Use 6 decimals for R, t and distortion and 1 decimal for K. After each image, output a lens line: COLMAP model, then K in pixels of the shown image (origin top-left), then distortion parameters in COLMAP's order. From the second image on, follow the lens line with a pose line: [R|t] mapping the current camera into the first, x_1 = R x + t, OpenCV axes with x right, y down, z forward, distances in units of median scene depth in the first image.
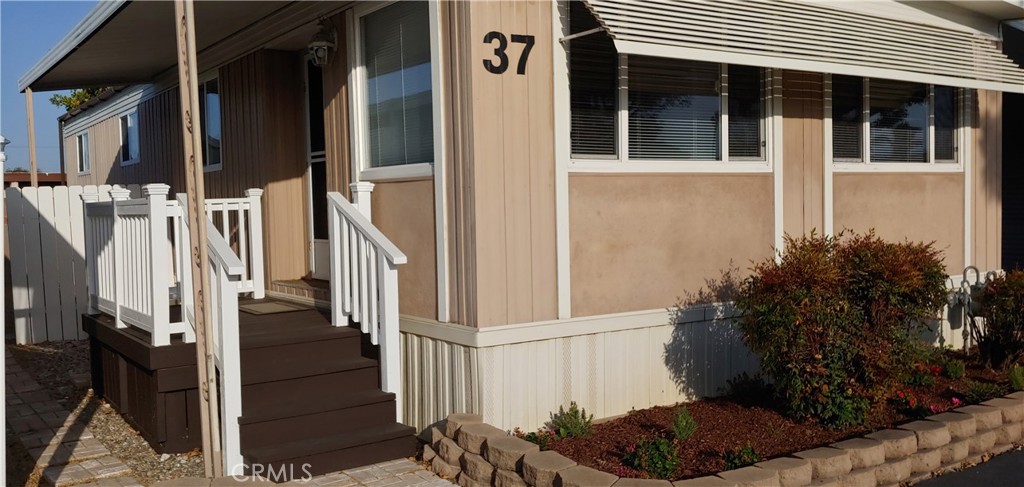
lens RADIAL K [[915.8, 0, 518.6], [0, 915.8, 238.3], [0, 0, 1]] dist [0.121053, -0.208081]
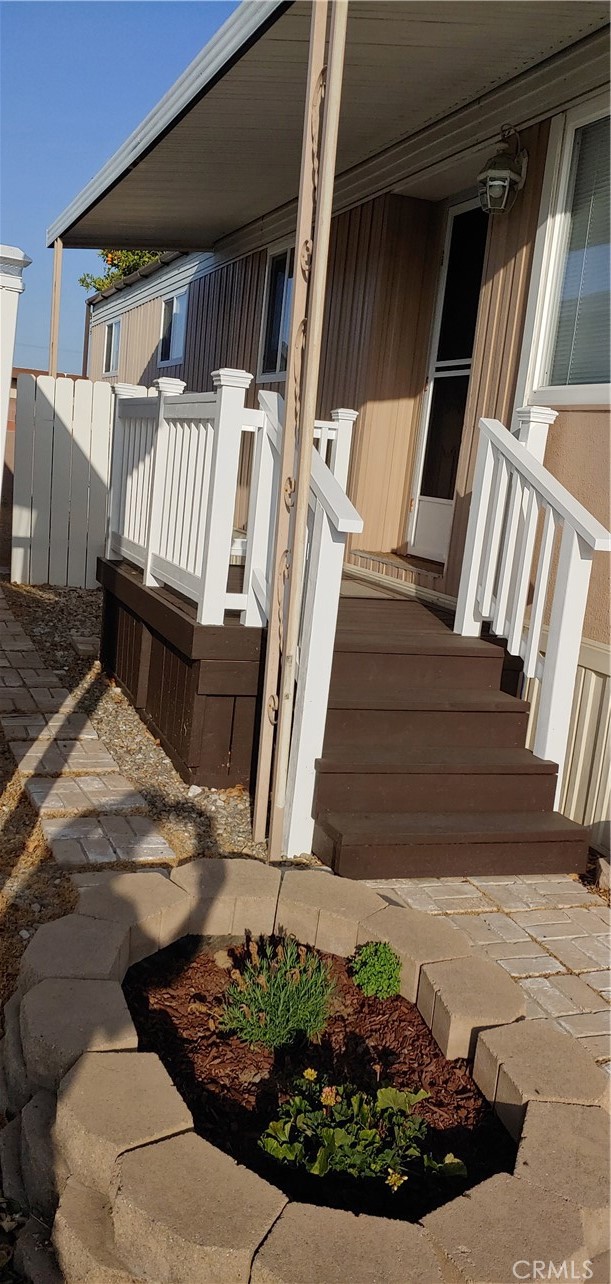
lens RADIAL K [[1148.4, 0, 312.5], [0, 1148.4, 648.7], [0, 0, 1]] dist [0.121053, -0.208081]
pose [[0.959921, 0.162900, -0.228067, -0.109138], [-0.135813, 0.982181, 0.129905, 0.015125], [0.245164, -0.093724, 0.964941, 0.202149]]
